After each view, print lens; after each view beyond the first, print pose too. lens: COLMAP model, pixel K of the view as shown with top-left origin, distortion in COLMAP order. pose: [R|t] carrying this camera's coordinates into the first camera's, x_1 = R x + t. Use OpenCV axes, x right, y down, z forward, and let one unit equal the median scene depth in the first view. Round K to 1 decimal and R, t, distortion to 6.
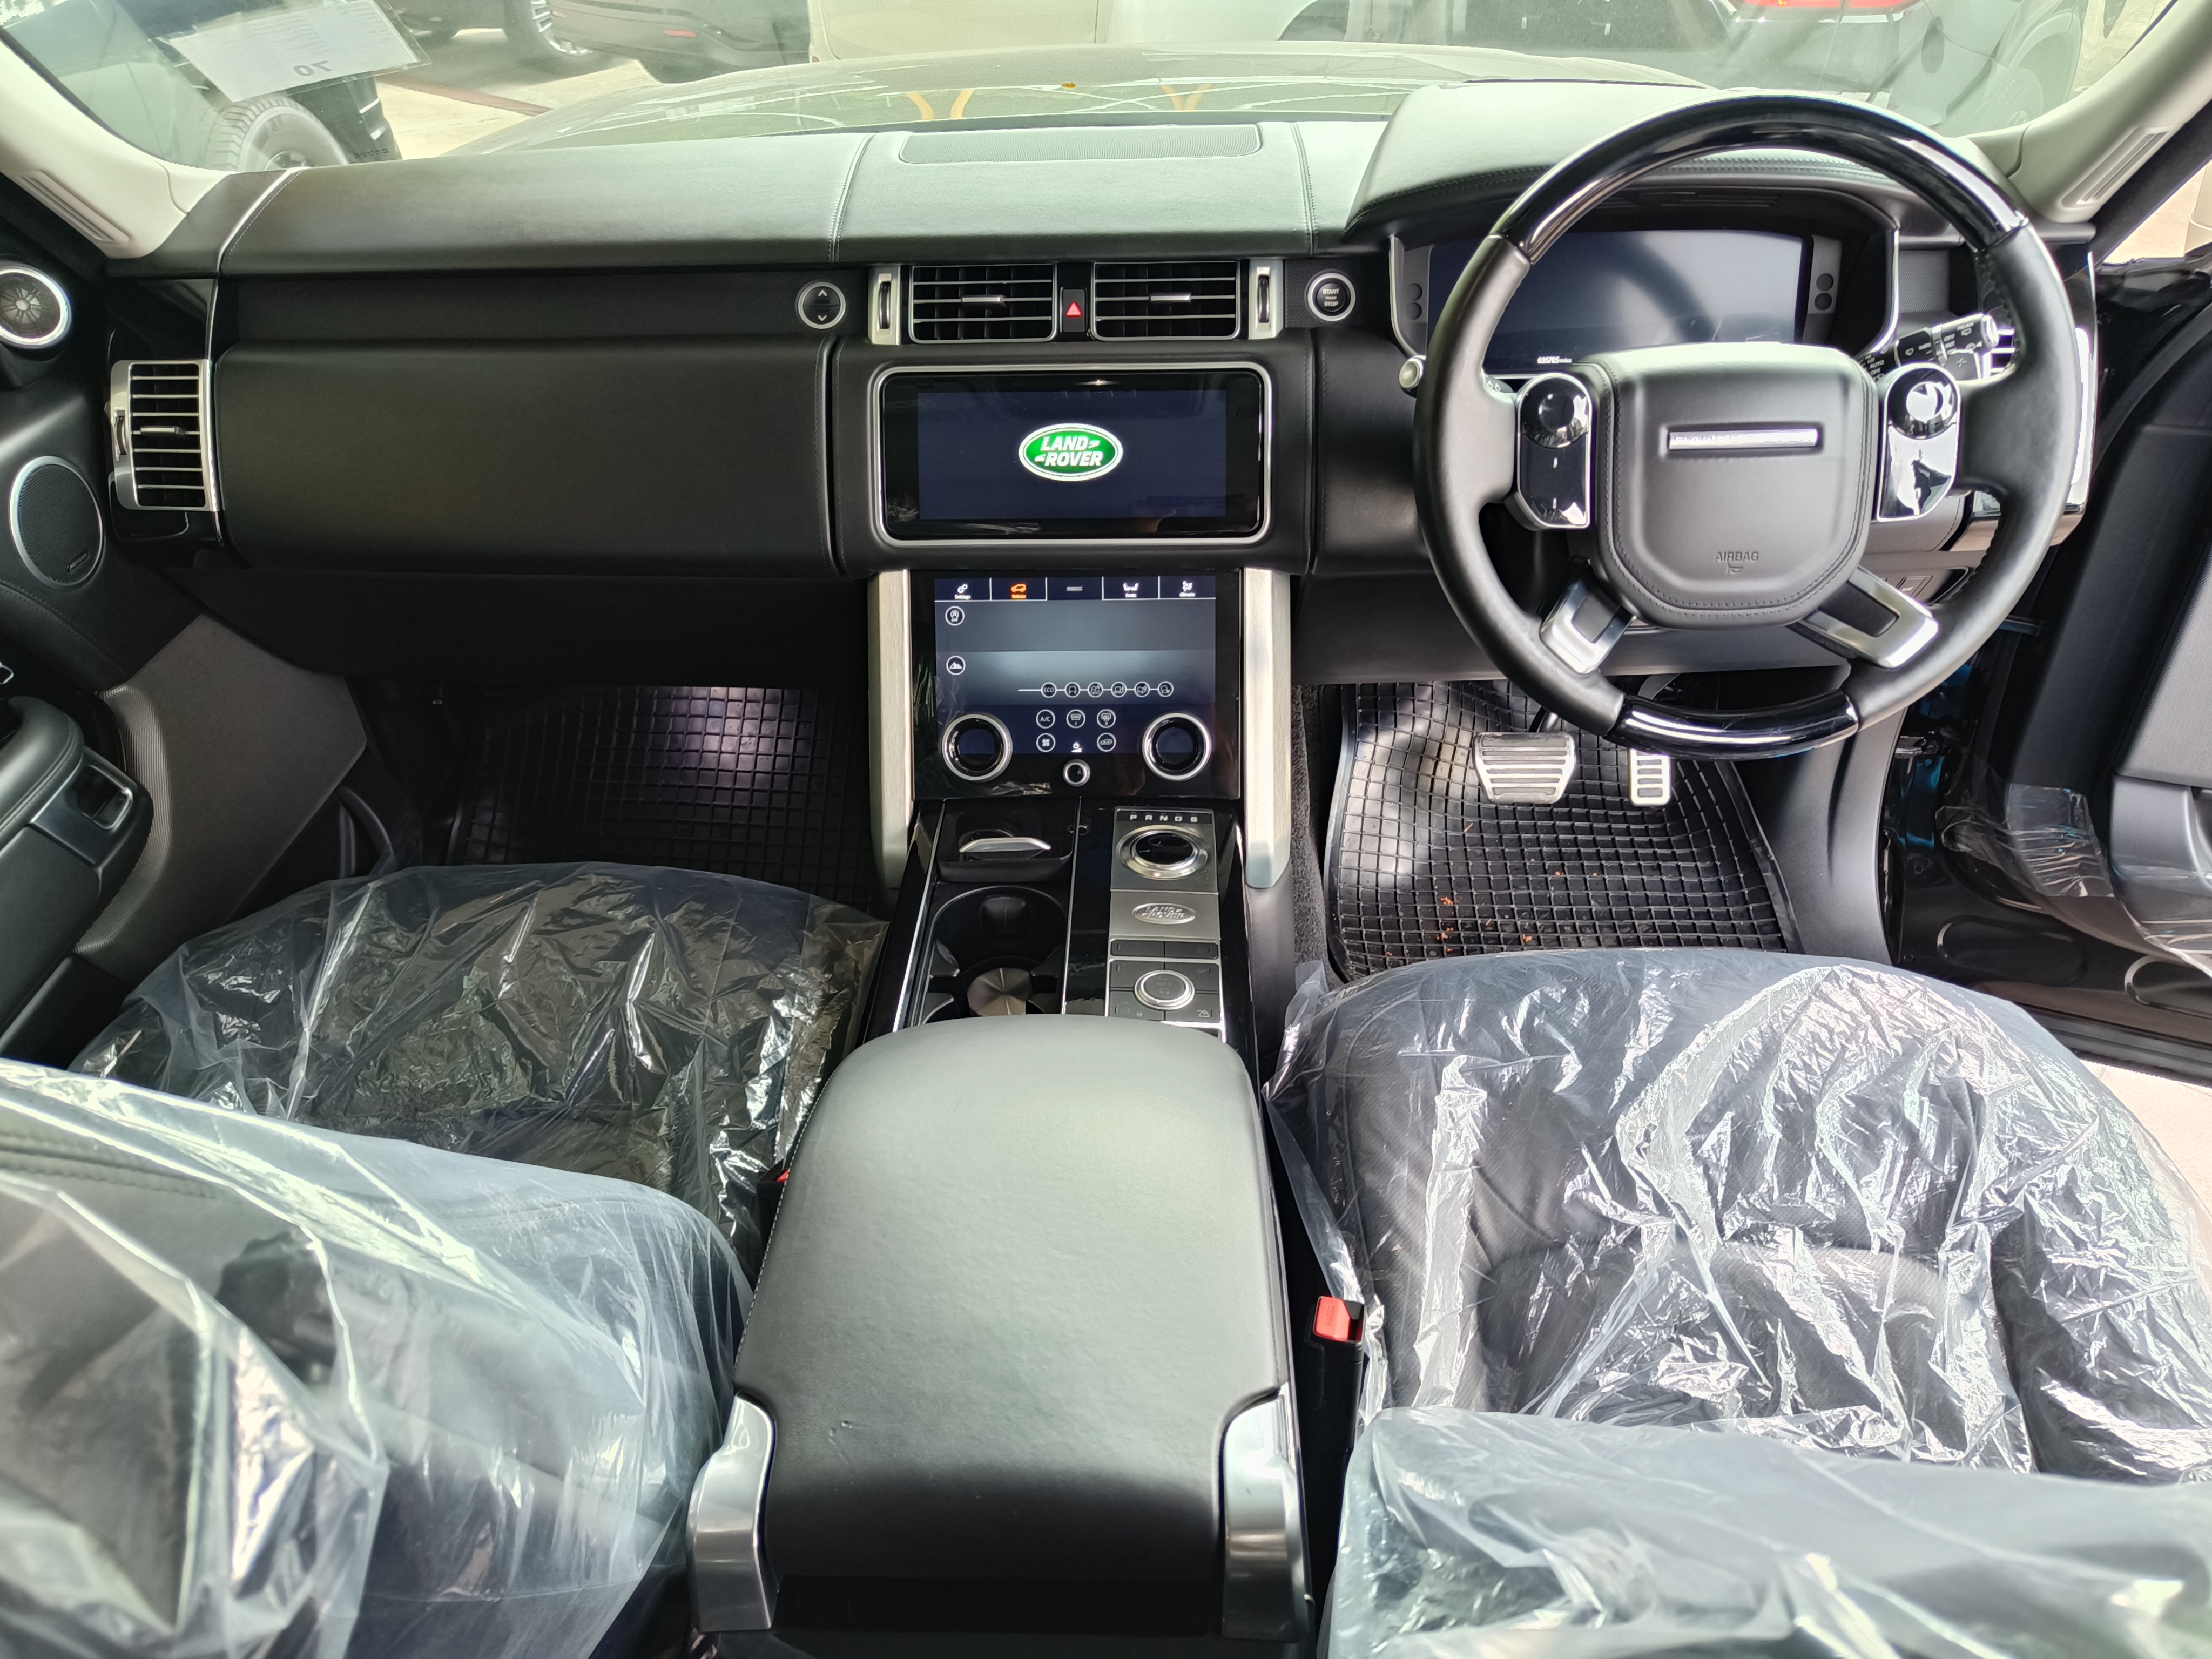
lens RADIAL K [[1585.3, 0, 1050.1], [0, 1585.3, 828.3], [0, 0, 1]] dist [-0.025474, -0.000222]
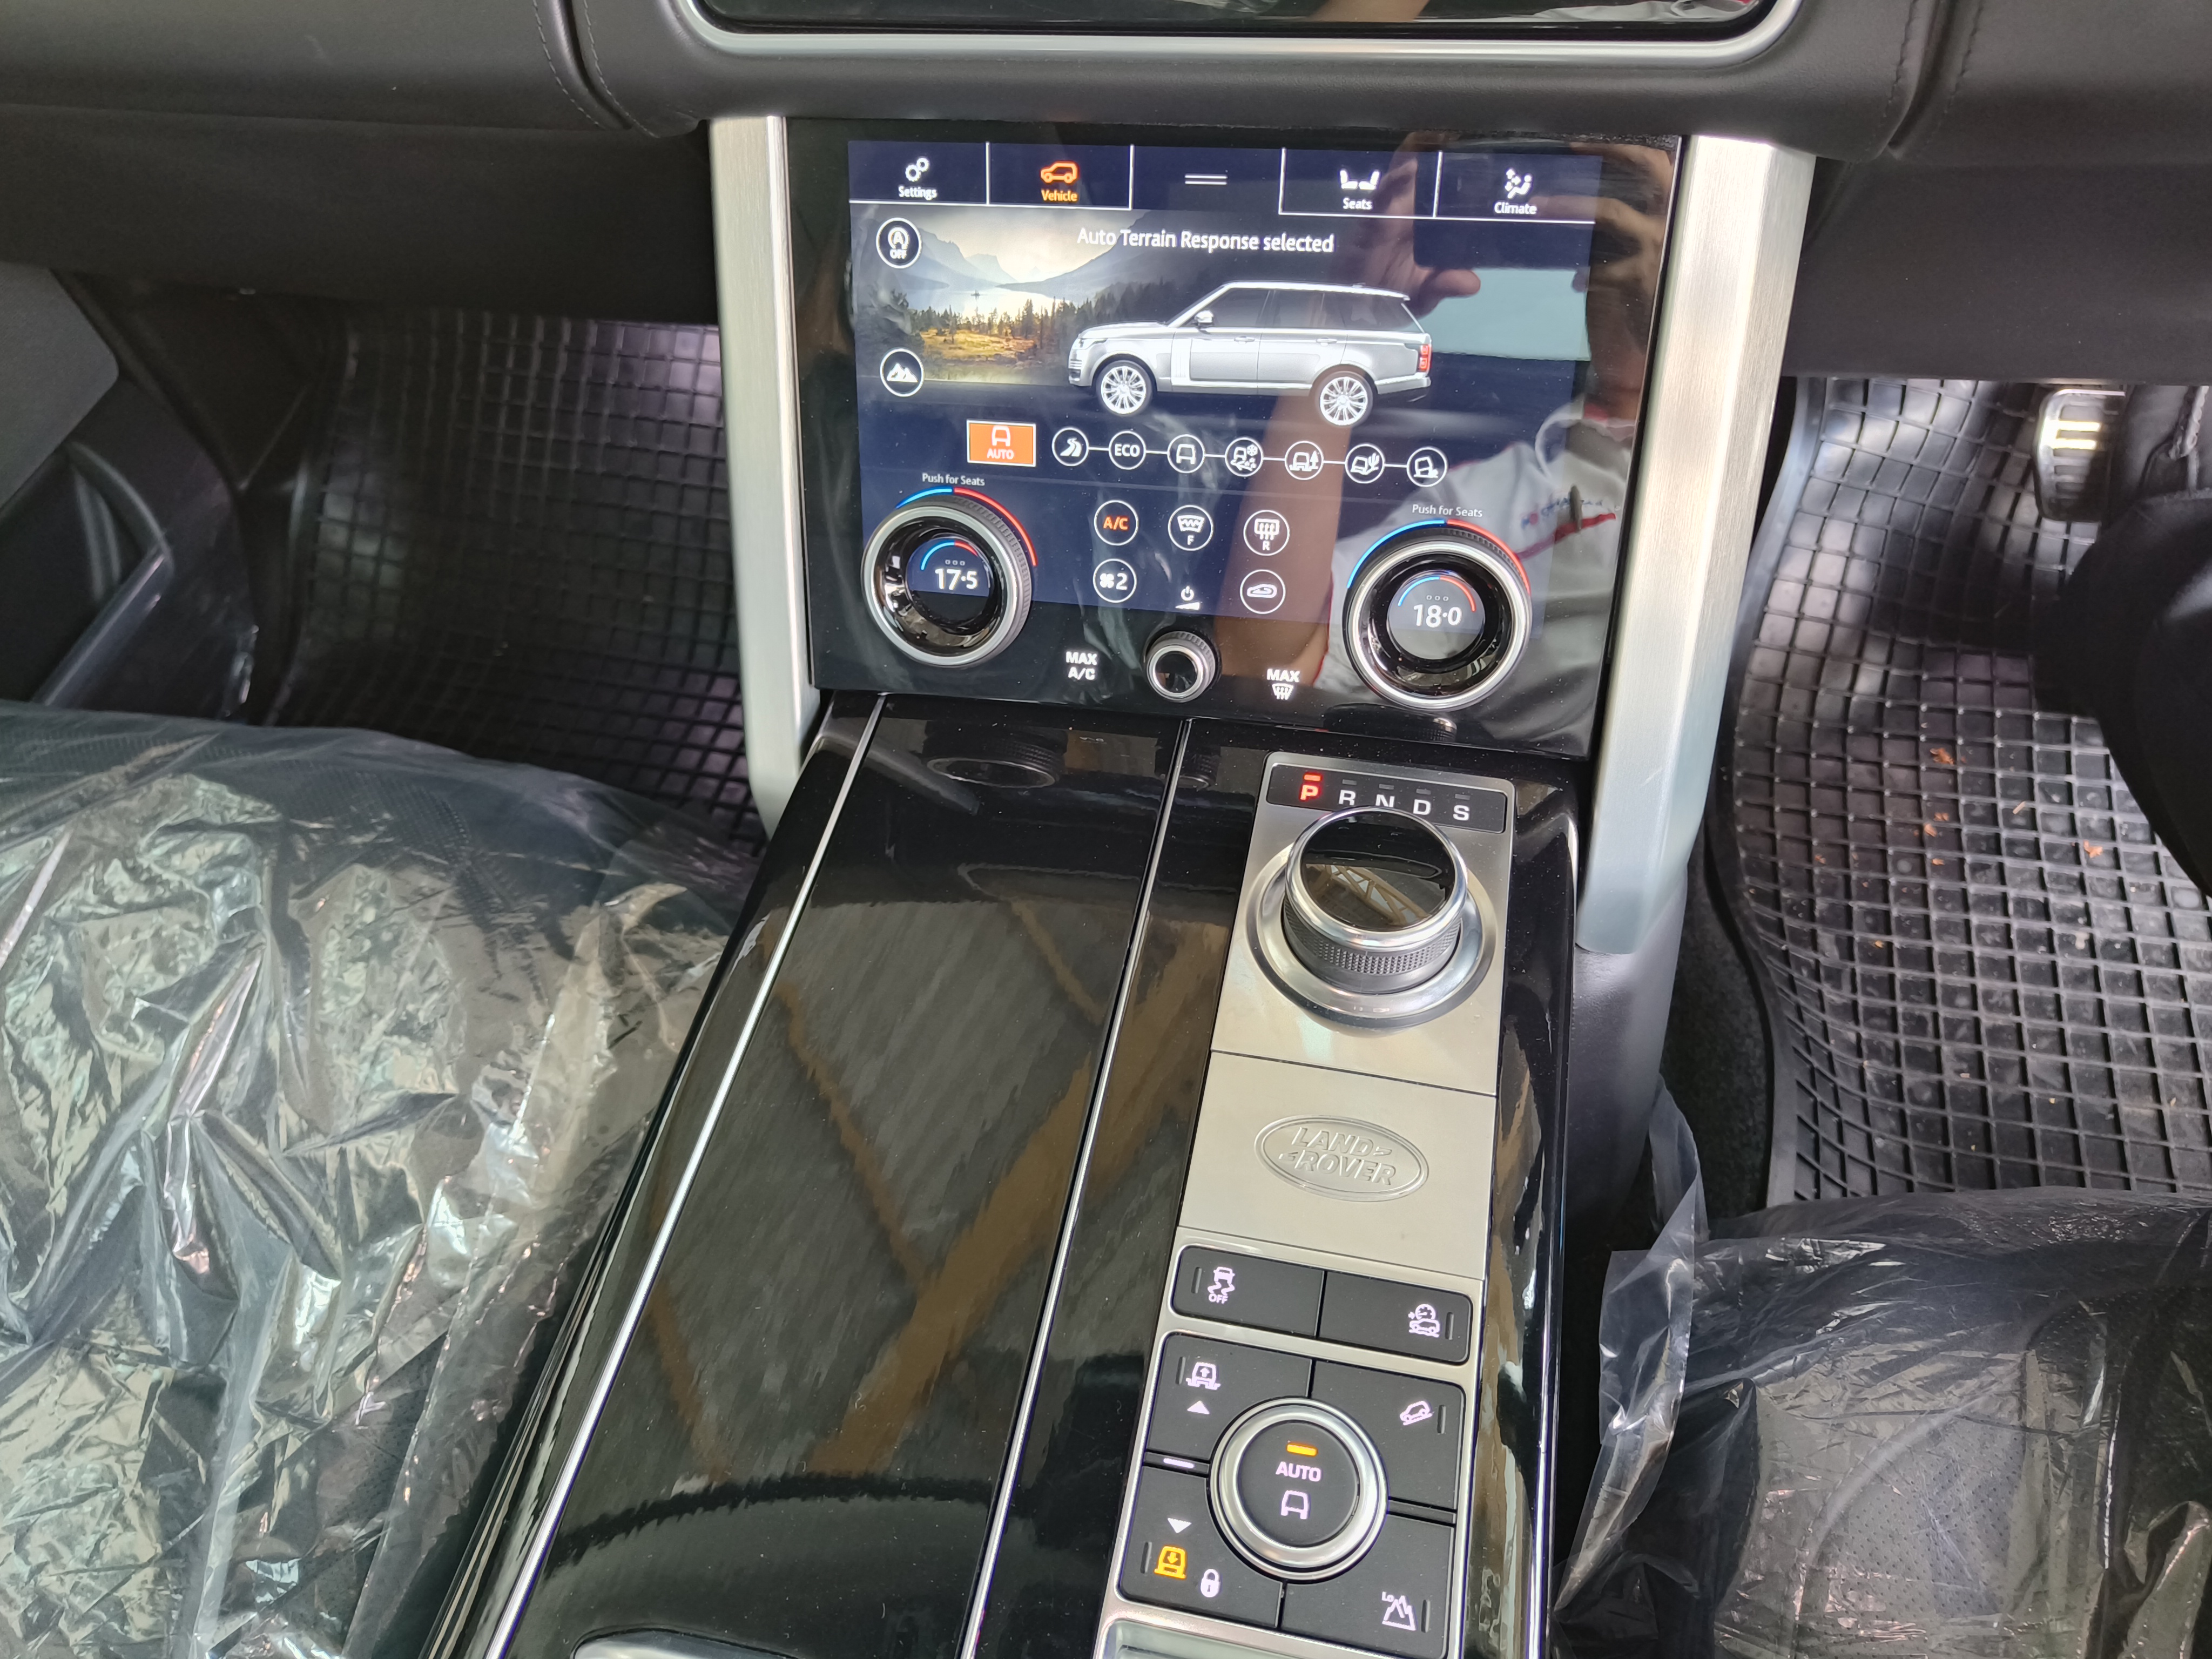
lens RADIAL K [[1585.3, 0, 1050.1], [0, 1585.3, 828.3], [0, 0, 1]] dist [-0.025474, -0.000222]
pose [[0.982583, 0.093617, -0.160521, 0.052269], [-0.040072, 0.950249, 0.308903, -0.117968], [0.181453, -0.297090, 0.937450, 0.594890]]
